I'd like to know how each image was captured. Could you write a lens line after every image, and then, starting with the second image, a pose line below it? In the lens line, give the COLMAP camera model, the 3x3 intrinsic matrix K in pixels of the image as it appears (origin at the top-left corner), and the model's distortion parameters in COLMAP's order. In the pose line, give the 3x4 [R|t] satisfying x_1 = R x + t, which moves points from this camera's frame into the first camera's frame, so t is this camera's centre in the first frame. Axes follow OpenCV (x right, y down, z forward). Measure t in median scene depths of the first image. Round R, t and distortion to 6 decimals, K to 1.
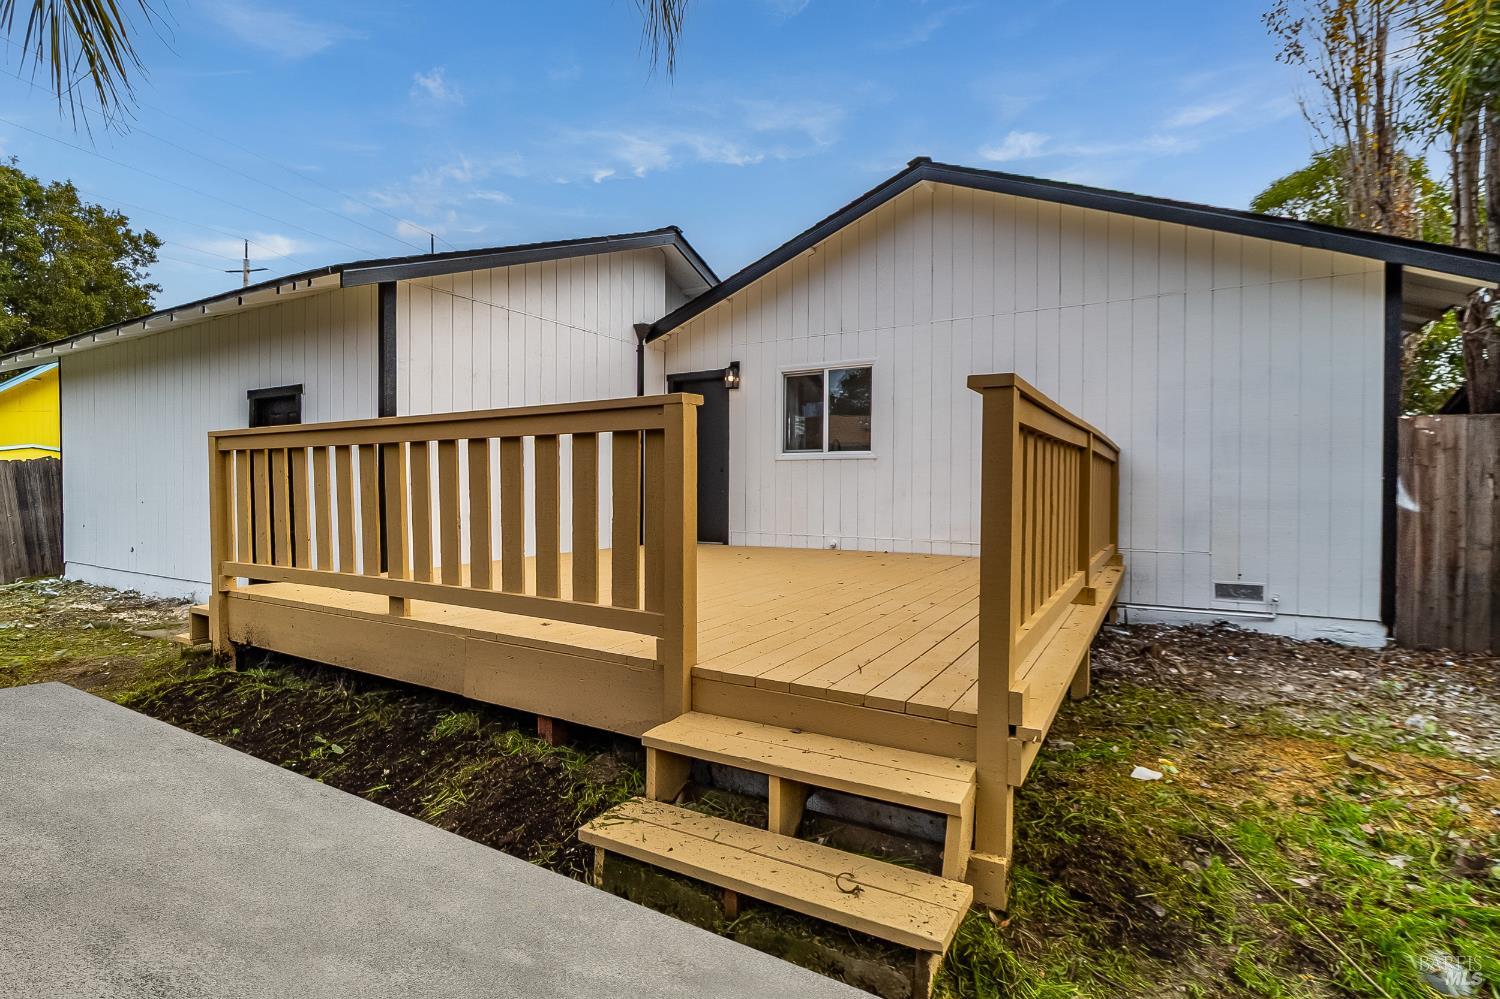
lens RADIAL K [[701.8, 0, 765.7], [0, 701.8, 501.4], [0, 0, 1]] dist [0.000893, -0.001027]
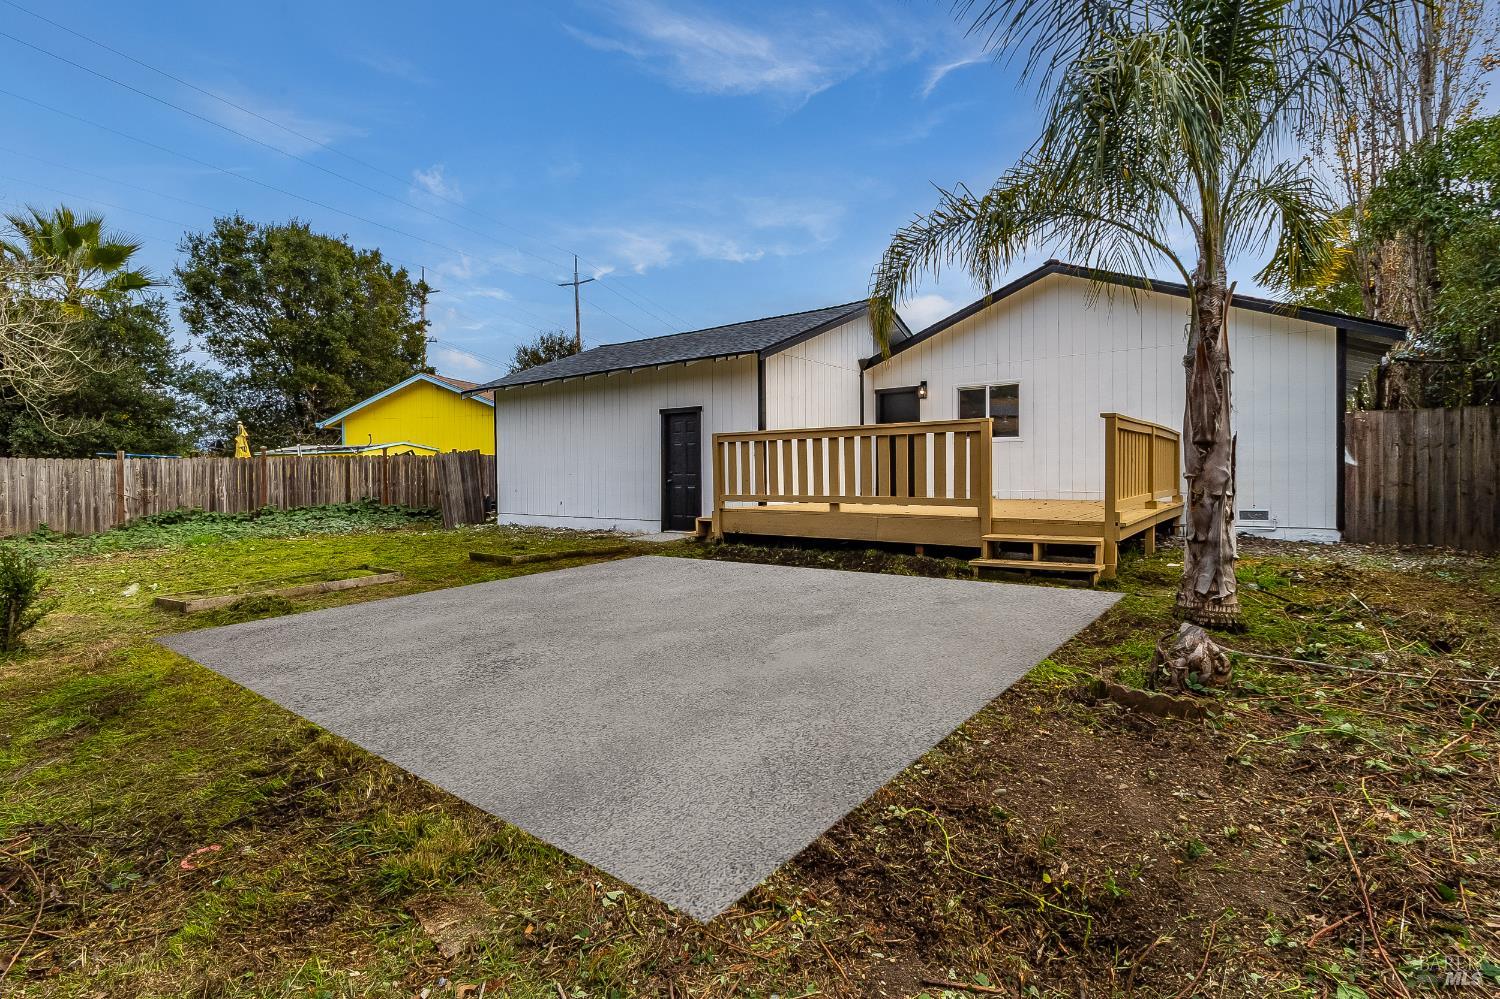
lens RADIAL K [[701.8, 0, 746.8], [0, 701.8, 487.8], [0, 0, 1]] dist [0.000893, -0.001027]
pose [[0.990742, -0.008038, -0.135523, -0.330712], [0.007997, 0.999968, -0.000843, 0.055998], [0.135525, -0.000249, 0.990774, -0.899440]]
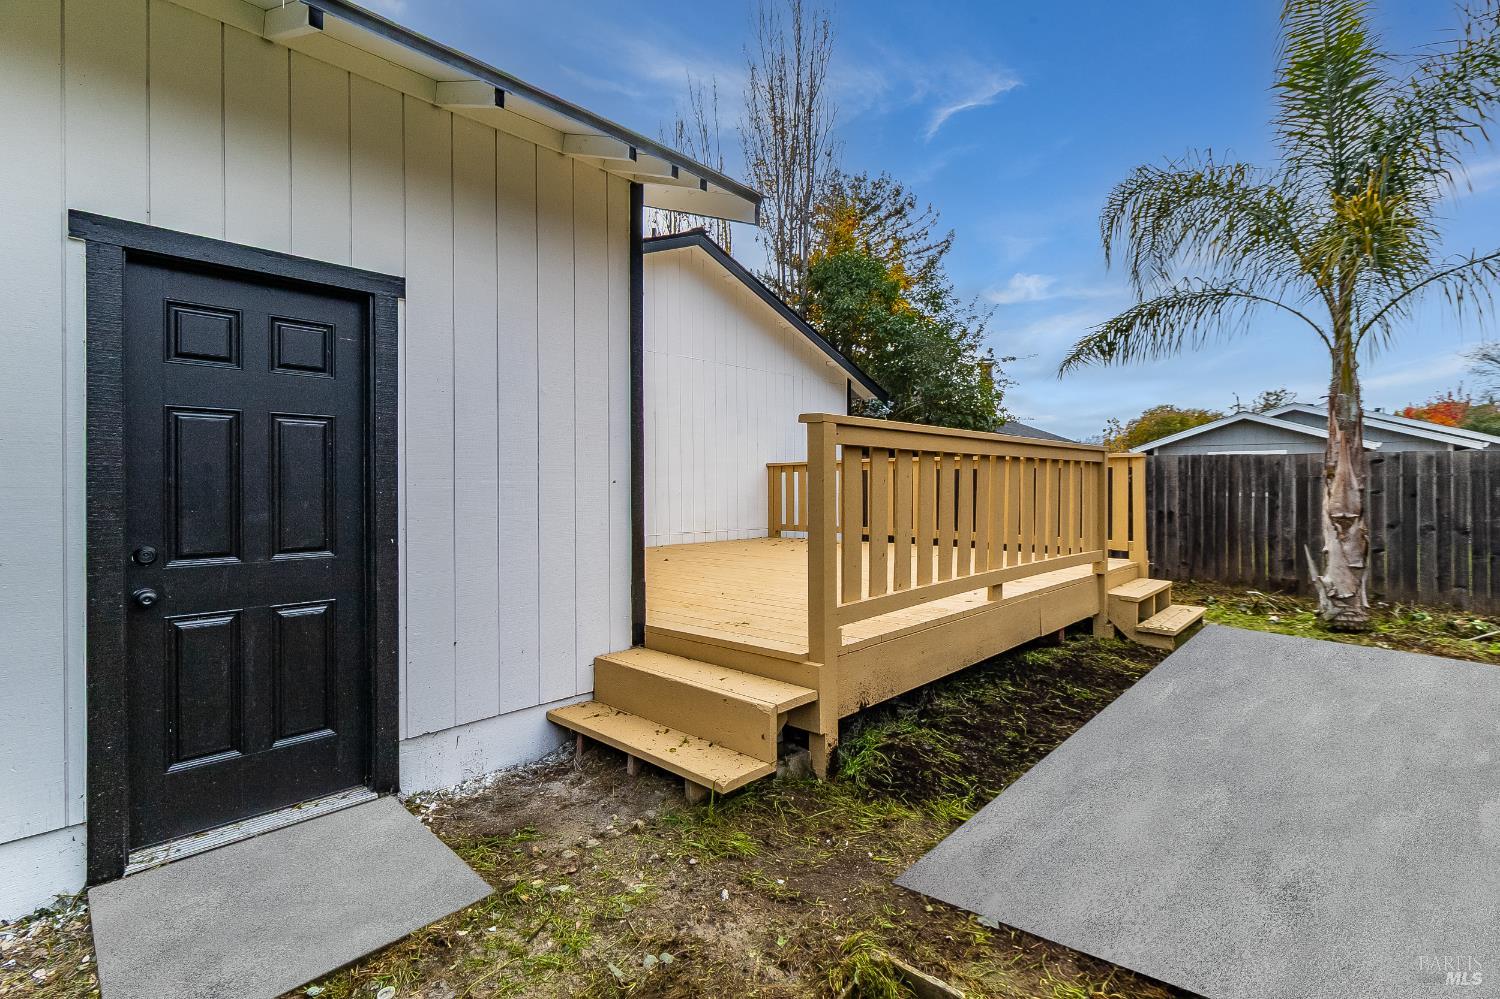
lens RADIAL K [[701.8, 0, 760.6], [0, 701.8, 500.0], [0, 0, 1]] dist [0.000893, -0.001027]
pose [[0.225983, -0.021204, 0.973900, -1.181575], [0.028853, 0.999470, 0.015065, -0.024554], [-0.973704, 0.024695, 0.226475, 0.748169]]
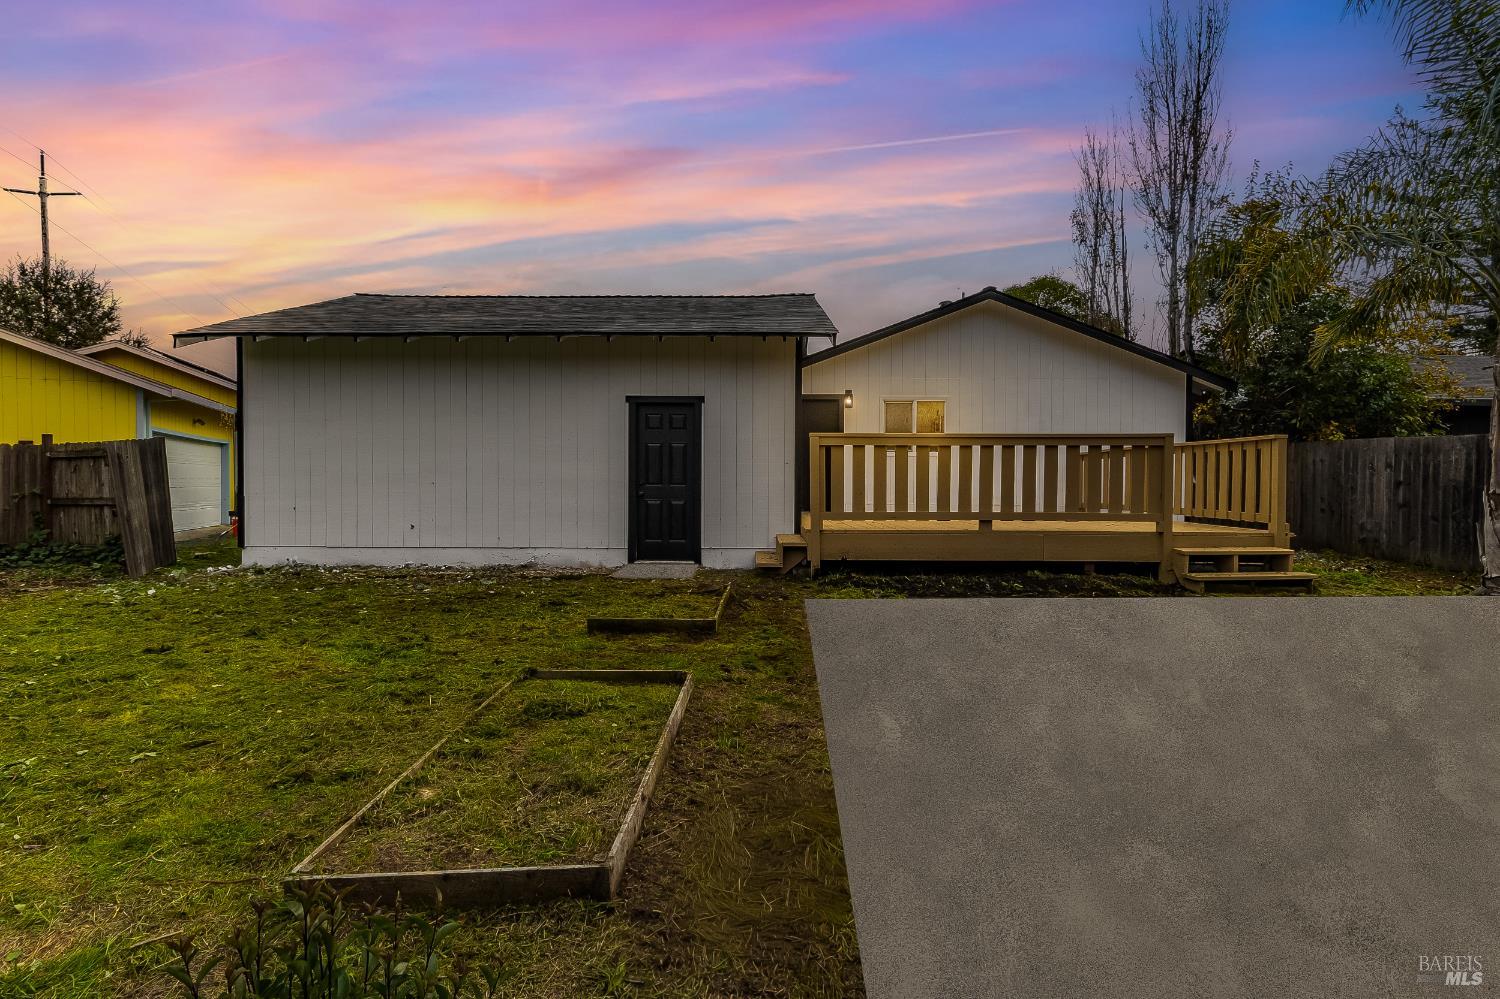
lens RADIAL K [[701.8, 0, 742.3], [0, 701.8, 500.1], [0, 0, 1]] dist [0.000893, -0.001027]
pose [[0.878257, -0.009791, 0.478089, -1.415406], [0.009129, 0.999951, 0.003709, 0.041636], [-0.478102, 0.001107, 0.878304, -0.306737]]
